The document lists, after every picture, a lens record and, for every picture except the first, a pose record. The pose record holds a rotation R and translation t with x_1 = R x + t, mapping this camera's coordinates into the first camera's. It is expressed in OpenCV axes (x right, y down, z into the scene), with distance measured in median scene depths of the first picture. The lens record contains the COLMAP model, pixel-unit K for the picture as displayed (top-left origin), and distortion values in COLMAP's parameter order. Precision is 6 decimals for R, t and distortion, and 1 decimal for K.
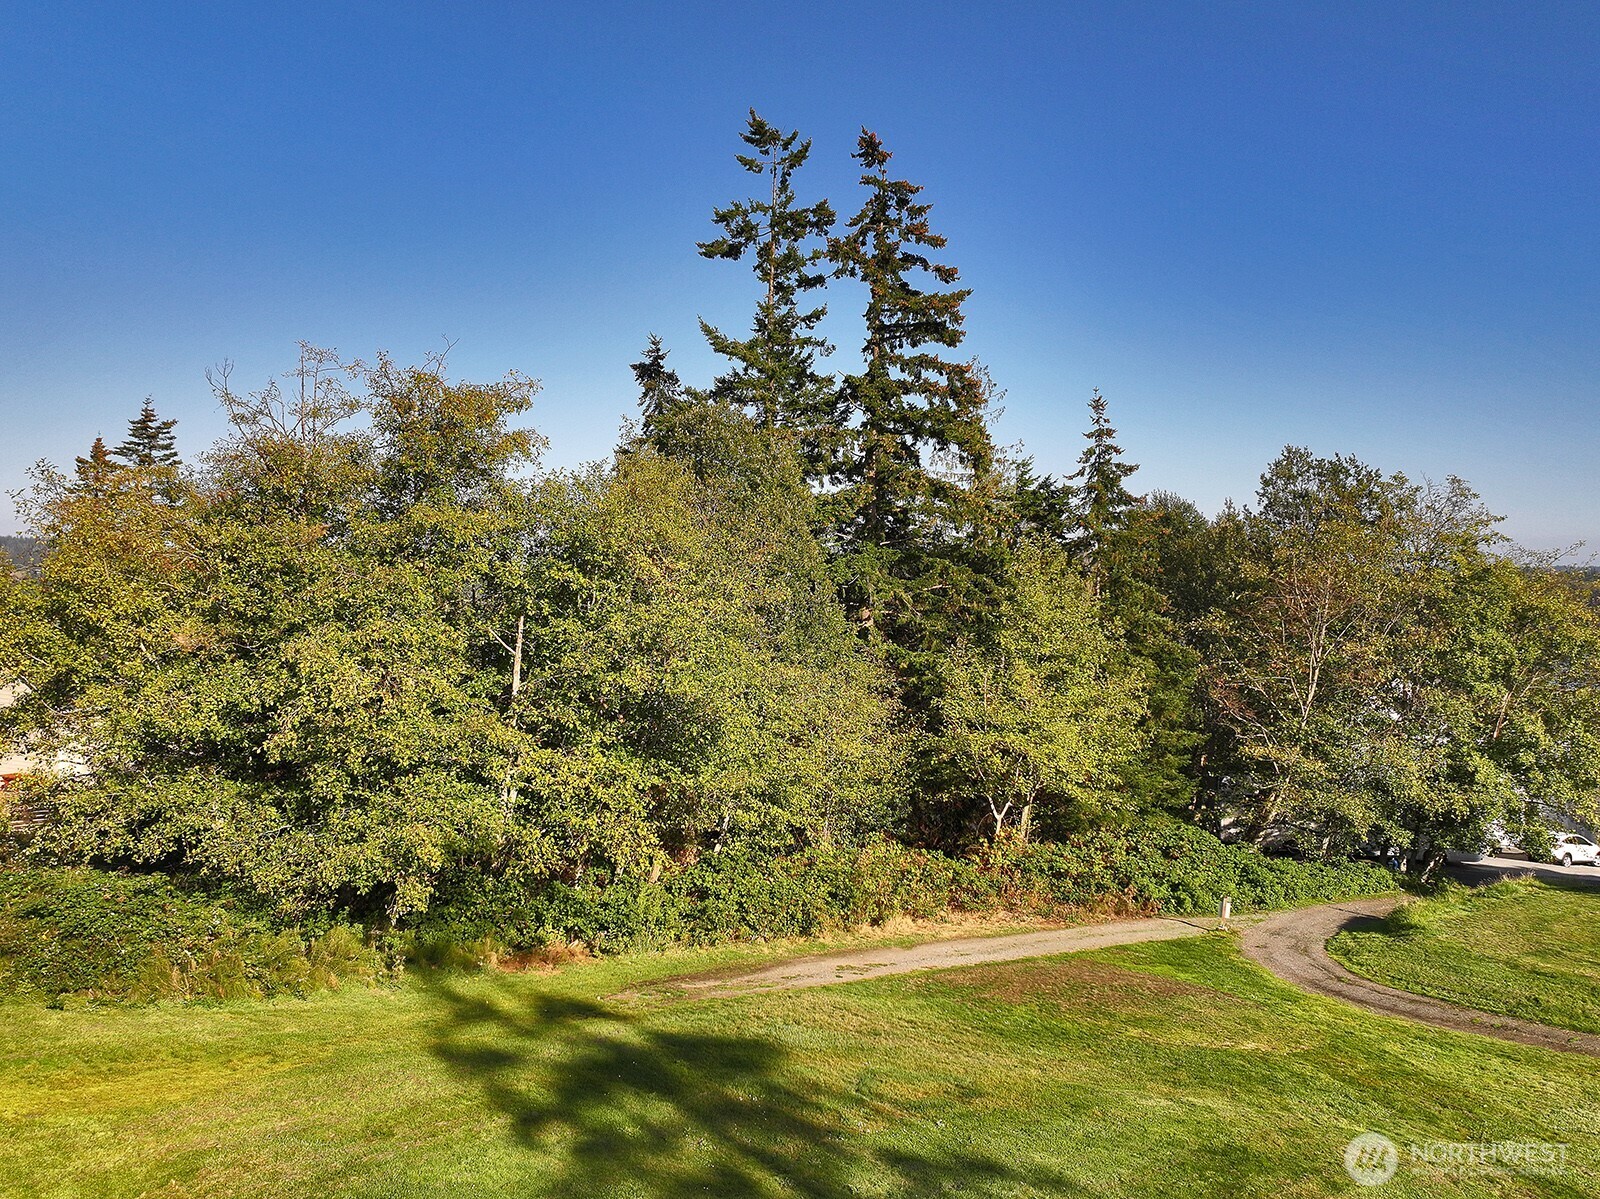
lens RADIAL K [[1285.9, 0, 802.0], [0, 1285.9, 597.8], [0, 0, 1]] dist [0.003929, -0.000739]
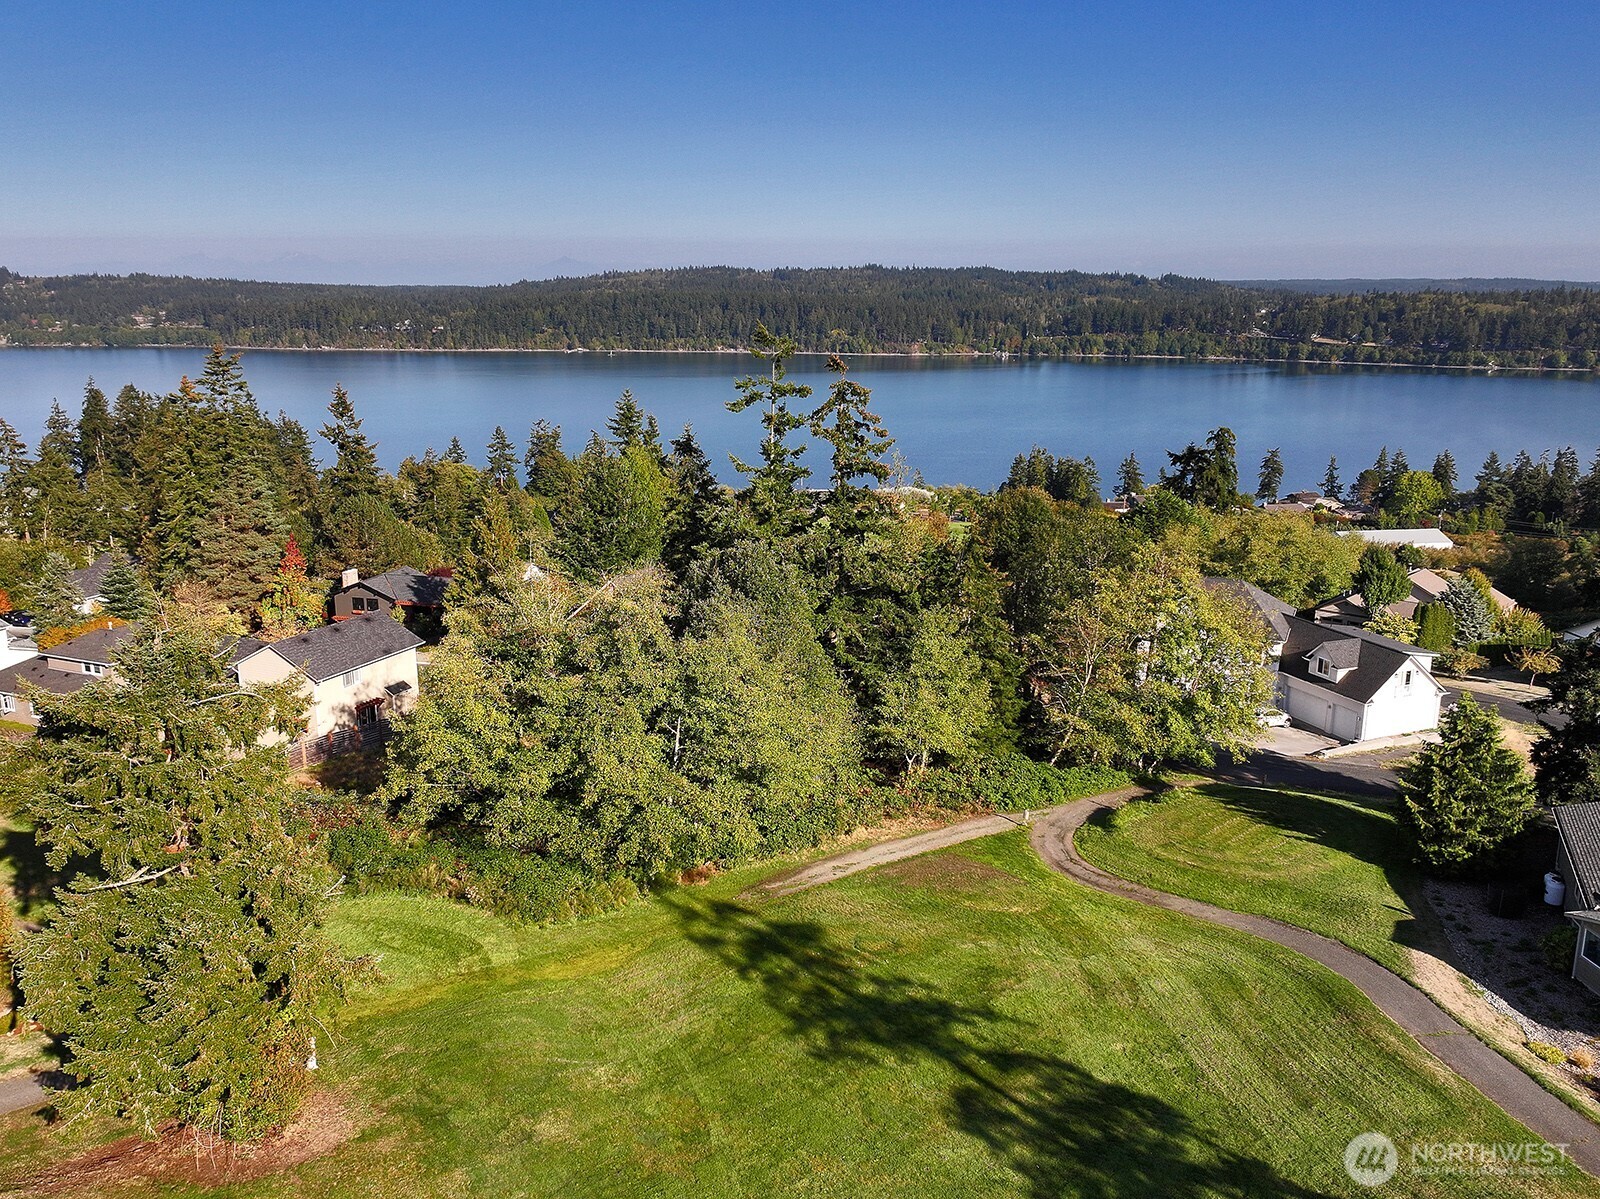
lens RADIAL K [[1285.9, 0, 801.4], [0, 1285.9, 598.8], [0, 0, 1]] dist [0.003929, -0.000739]
pose [[0.997781, -0.024768, 0.061805, -0.111968], [0.010881, 0.976413, 0.215637, -0.466685], [-0.065689, -0.214486, 0.974516, -0.743886]]
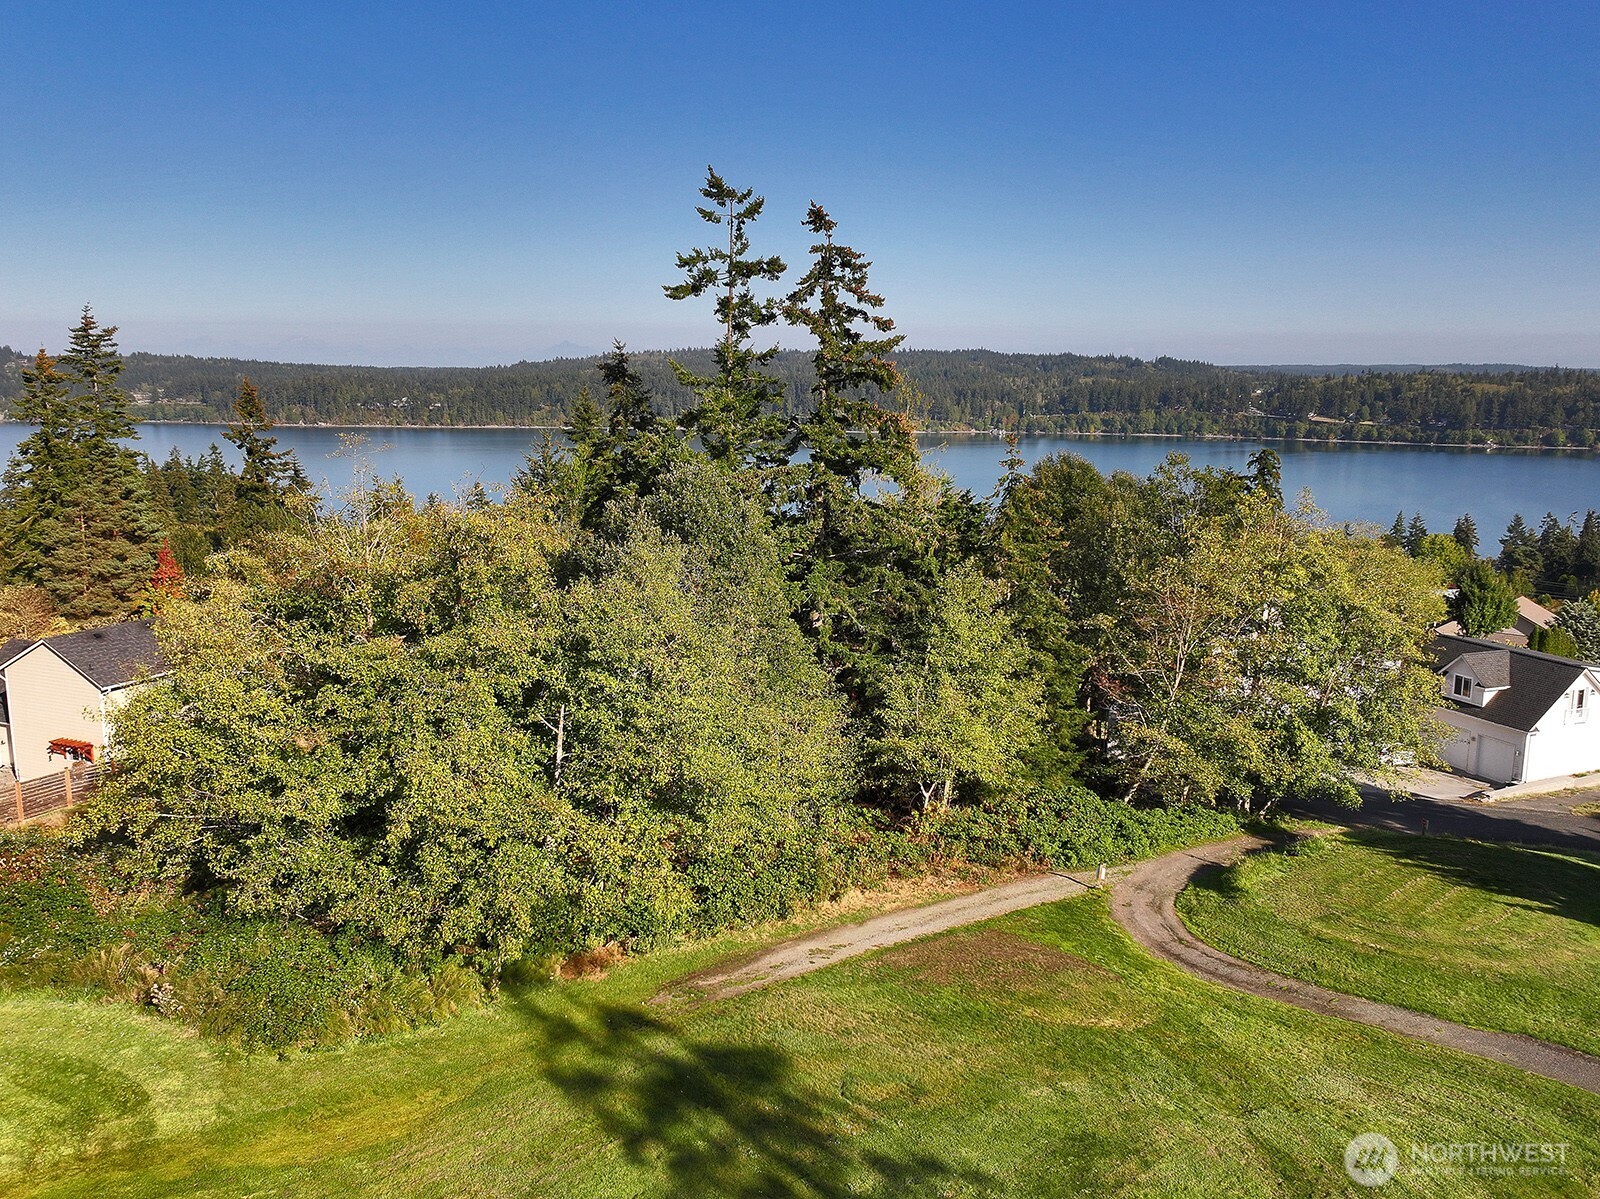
lens RADIAL K [[1285.9, 0, 801.7], [0, 1285.9, 599.8], [0, 0, 1]] dist [0.003929, -0.000739]
pose [[0.997676, -0.017783, 0.065771, -0.048373], [0.007420, 0.987954, 0.154570, -0.217795], [-0.067728, -0.153723, 0.985790, -0.198619]]
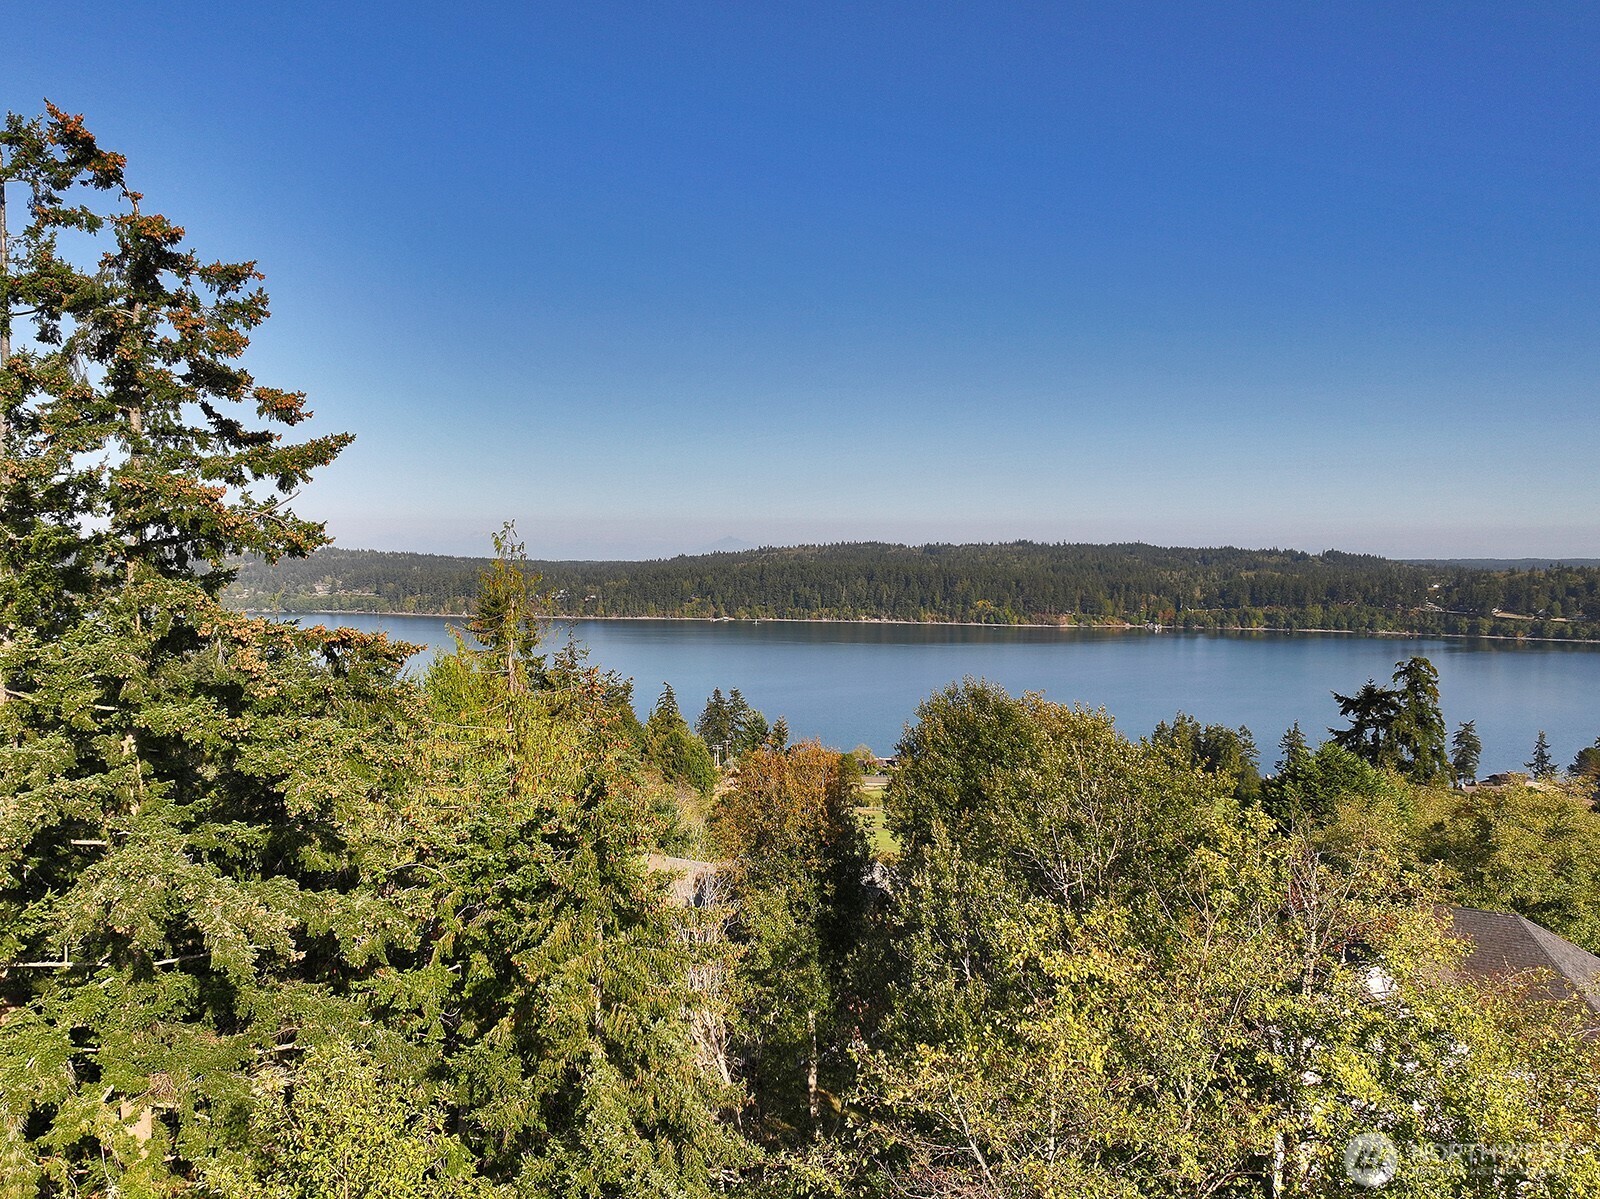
lens RADIAL K [[1285.9, 0, 802.6], [0, 1285.9, 598.5], [0, 0, 1]] dist [0.003929, -0.000739]
pose [[0.998565, -0.003868, -0.053413, 0.386280], [0.004124, 0.999981, 0.004673, -0.211708], [0.053393, -0.004887, 0.998562, 0.620110]]
